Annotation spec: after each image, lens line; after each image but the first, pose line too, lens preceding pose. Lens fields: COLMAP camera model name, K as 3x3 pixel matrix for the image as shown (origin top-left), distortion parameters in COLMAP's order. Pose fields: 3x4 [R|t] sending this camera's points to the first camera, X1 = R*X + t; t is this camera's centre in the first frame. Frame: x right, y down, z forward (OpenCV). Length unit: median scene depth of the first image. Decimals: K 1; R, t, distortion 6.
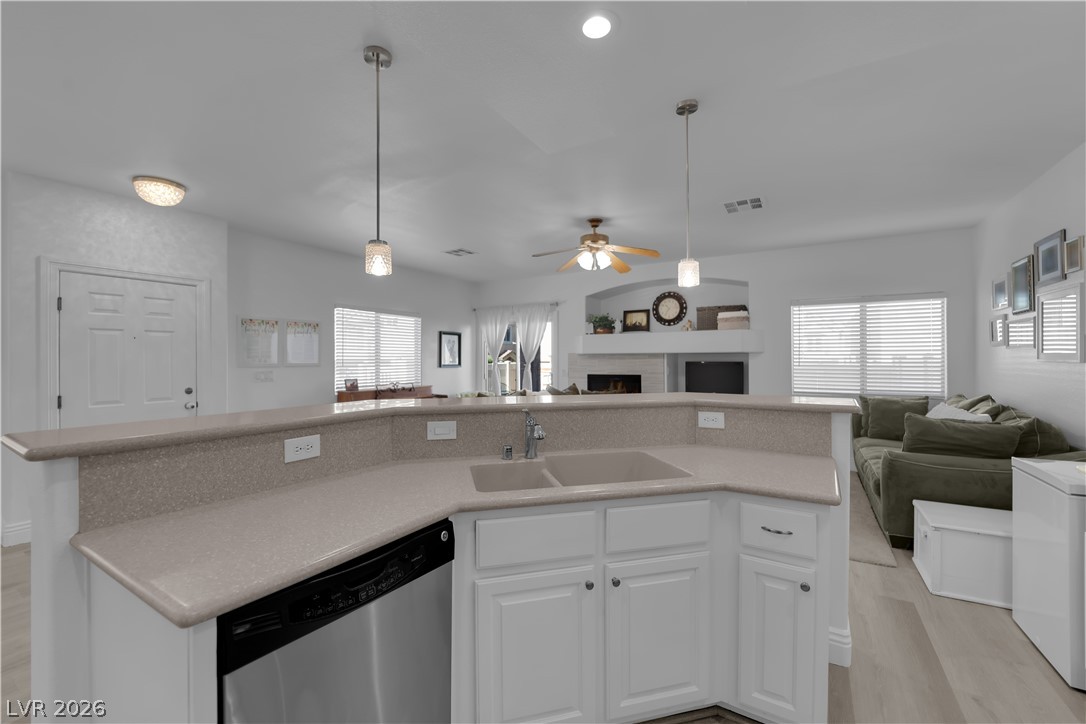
lens RADIAL K [[436.2, 0, 544.9], [0, 436.2, 357.9], [0, 0, 1]] dist [-0.010049, -0.003502]
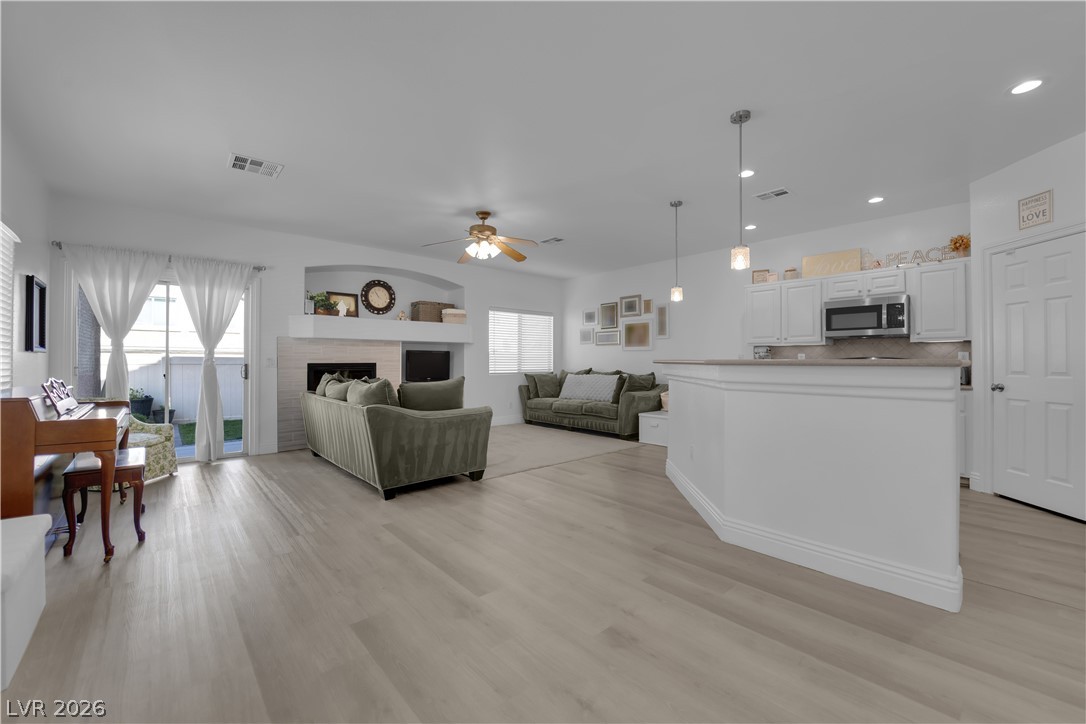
lens RADIAL K [[436.2, 0, 544.9], [0, 436.2, 357.9], [0, 0, 1]] dist [-0.010049, -0.003502]
pose [[0.299098, 0.009171, 0.954178, -0.595600], [-0.004072, 0.999957, -0.008335, 0.035416], [-0.954214, -0.001392, 0.299123, 0.365870]]
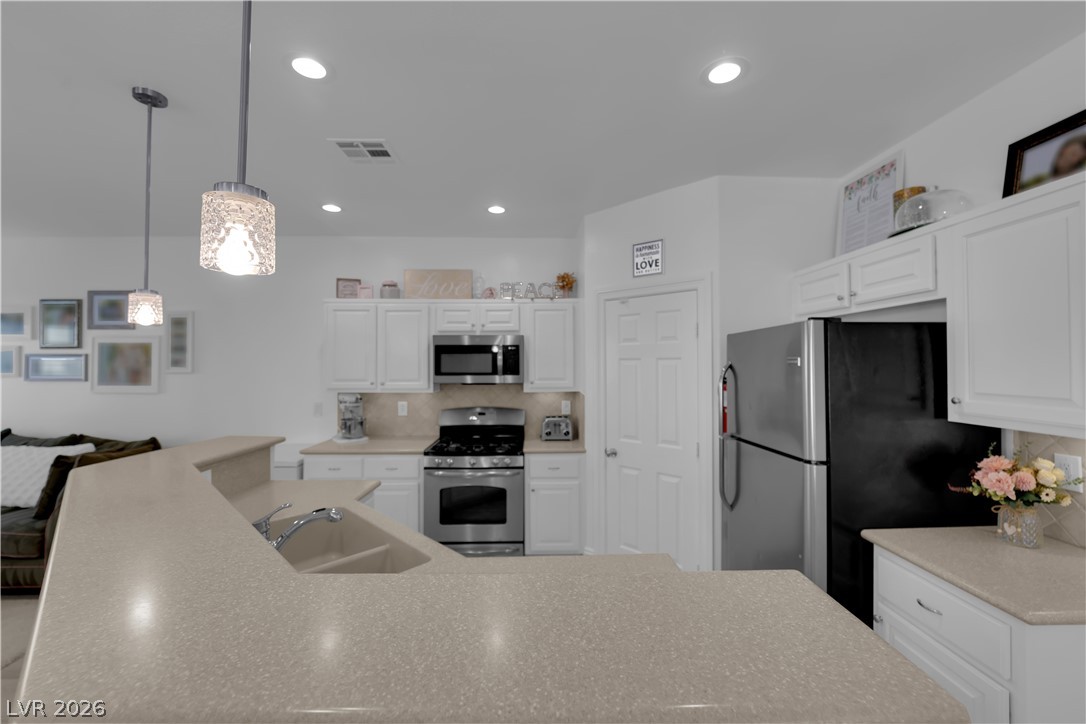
lens RADIAL K [[436.2, 0, 544.9], [0, 436.2, 357.9], [0, 0, 1]] dist [-0.010049, -0.003502]
pose [[-0.535553, 0.016158, 0.844347, -0.263982], [0.000985, 0.999828, -0.018509, -0.033206], [-0.844501, -0.009081, -0.535477, 0.301743]]
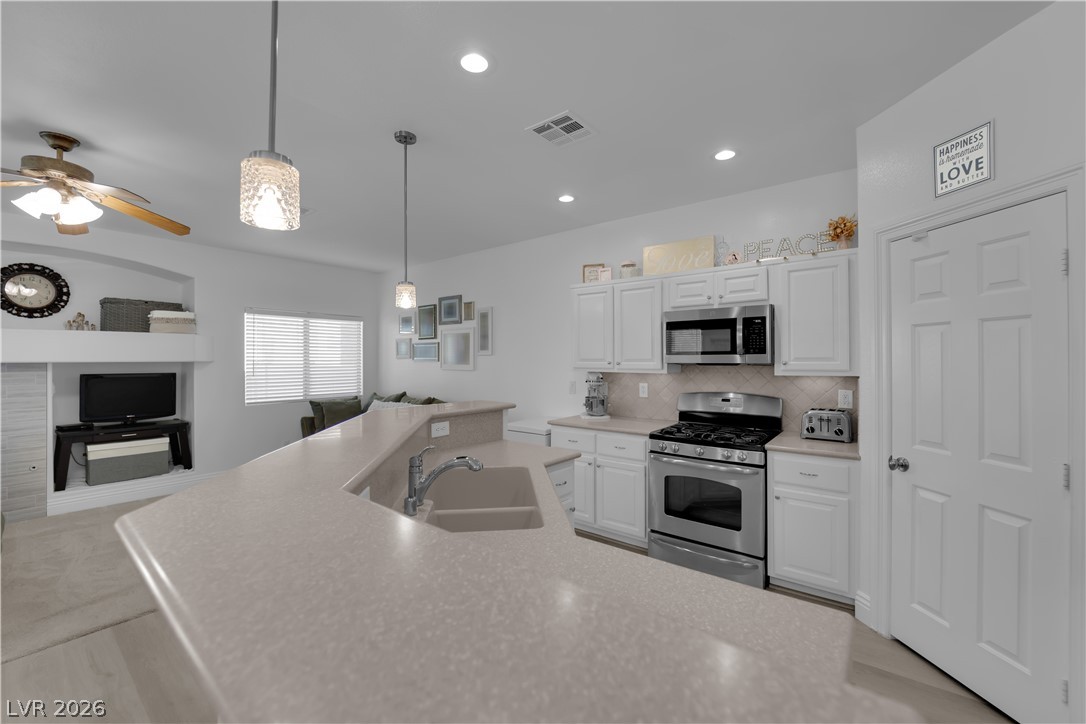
lens RADIAL K [[436.2, 0, 544.9], [0, 436.2, 357.9], [0, 0, 1]] dist [-0.010049, -0.003502]
pose [[0.127519, 0.005739, 0.991819, -0.250666], [-0.001034, 0.999983, -0.005654, -0.014092], [-0.991836, -0.000304, 0.127523, 0.198293]]
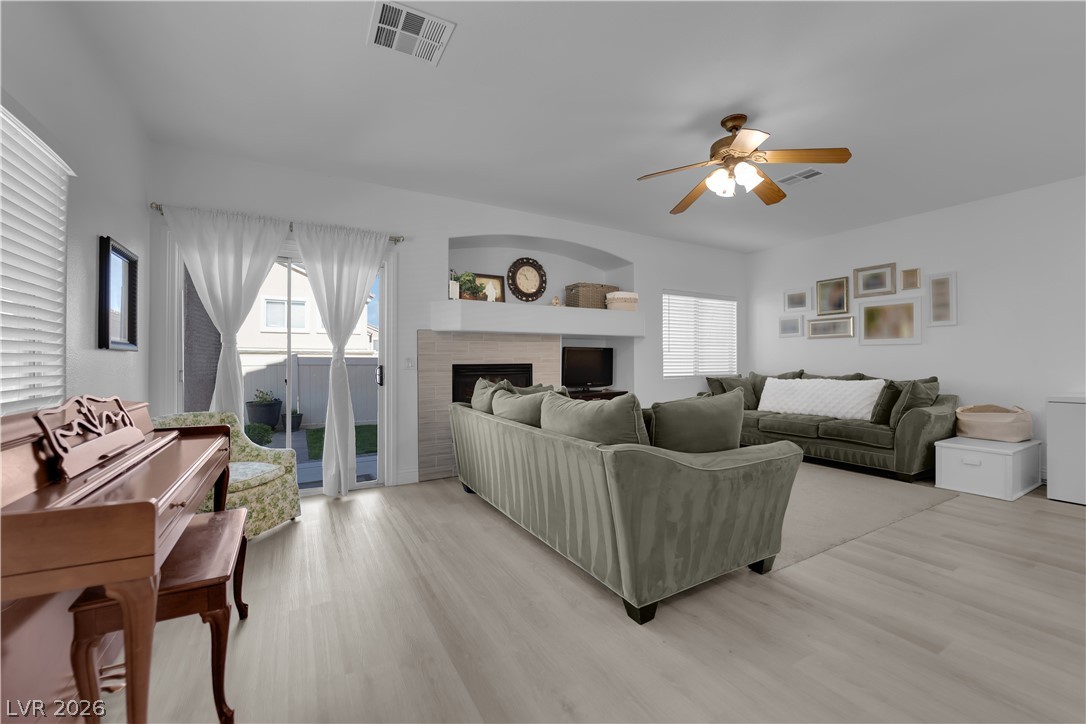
lens RADIAL K [[436.2, 0, 544.9], [0, 436.2, 357.9], [0, 0, 1]] dist [-0.010049, -0.003502]
pose [[0.487386, 0.006252, 0.873164, -0.413091], [-0.000874, 0.999977, -0.006673, 0.035215], [-0.873186, 0.002489, 0.487380, 0.640134]]
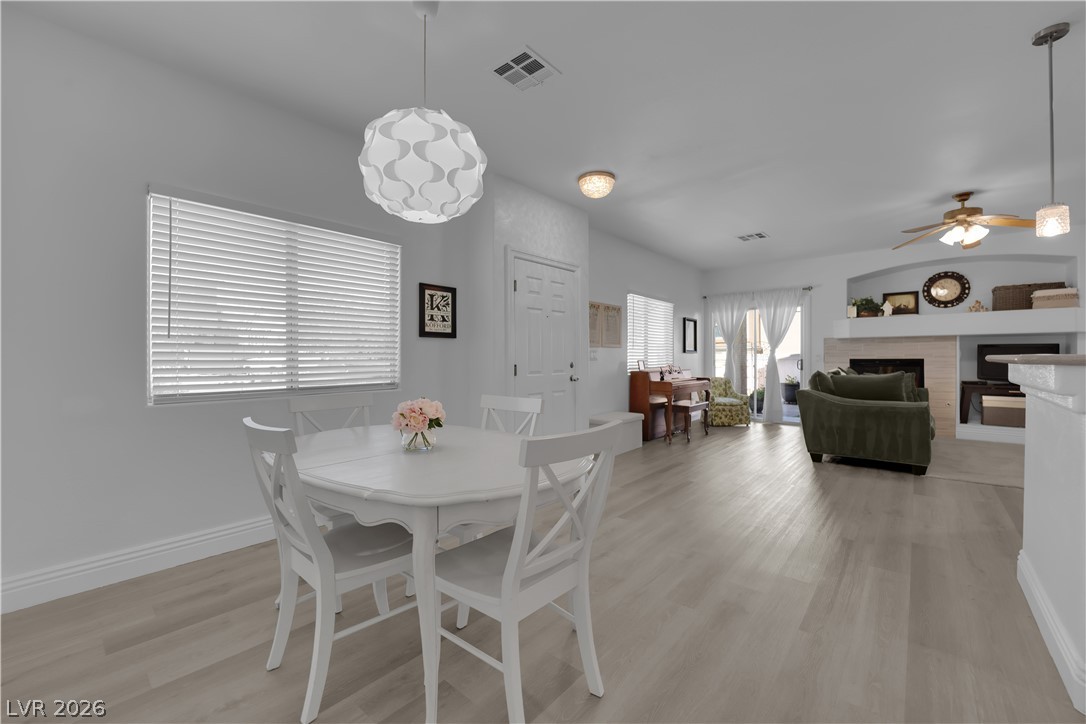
lens RADIAL K [[436.2, 0, 544.9], [0, 436.2, 357.9], [0, 0, 1]] dist [-0.010049, -0.003502]
pose [[0.984888, 0.000632, -0.173193, -0.444618], [0.000214, 0.999988, 0.004867, 0.033308], [0.173194, -0.004831, 0.984876, -0.081693]]
